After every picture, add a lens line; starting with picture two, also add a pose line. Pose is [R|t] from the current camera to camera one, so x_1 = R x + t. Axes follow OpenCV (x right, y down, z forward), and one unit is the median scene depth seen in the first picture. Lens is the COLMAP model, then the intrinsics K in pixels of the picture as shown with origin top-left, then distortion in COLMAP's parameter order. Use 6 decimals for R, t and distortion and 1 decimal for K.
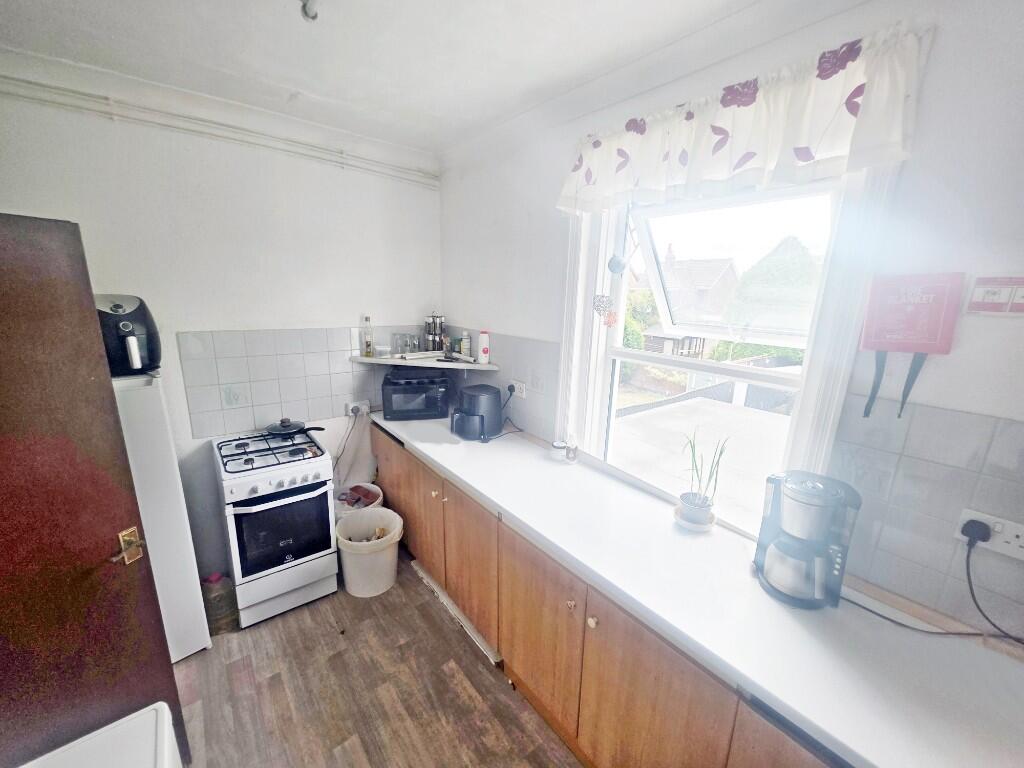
lens RADIAL K [[417.5, 0, 520.2], [0, 417.5, 386.5], [0, 0, 1]] dist [-0.001762, -0.000214]
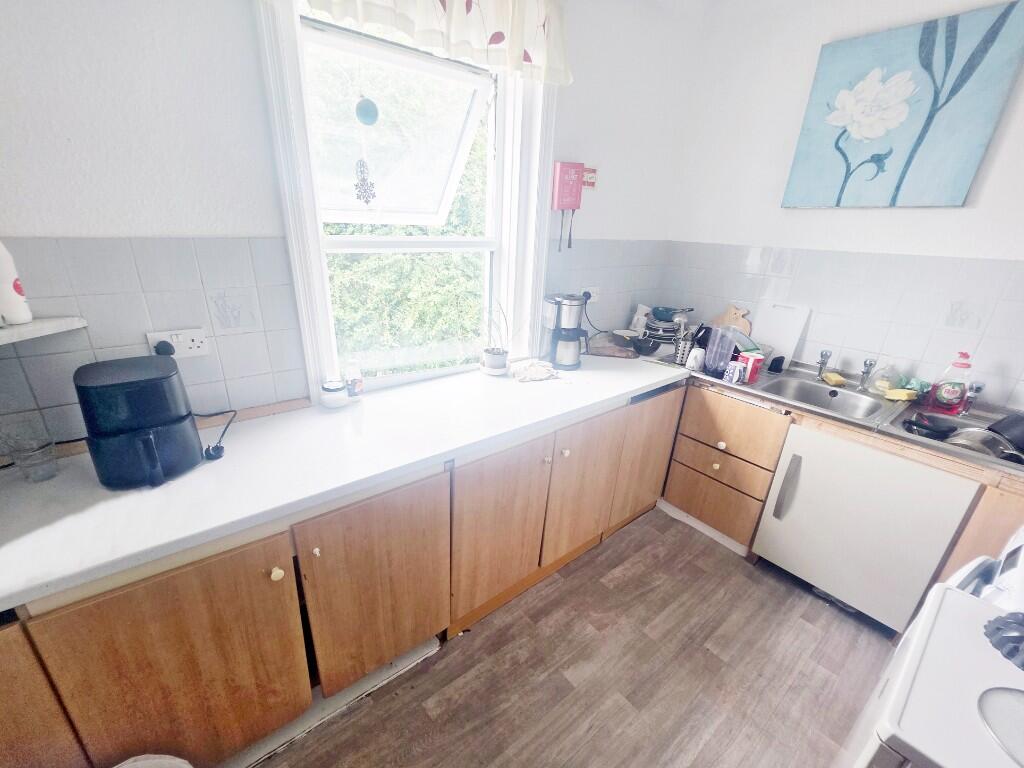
lens RADIAL K [[417.5, 0, 516.1], [0, 417.5, 389.7], [0, 0, 1]] dist [-0.001762, -0.000214]
pose [[0.005809, -0.397934, 0.917396, -0.650402], [0.195091, 0.900234, 0.389254, -0.083758], [-0.980768, 0.176715, 0.082863, 0.742852]]
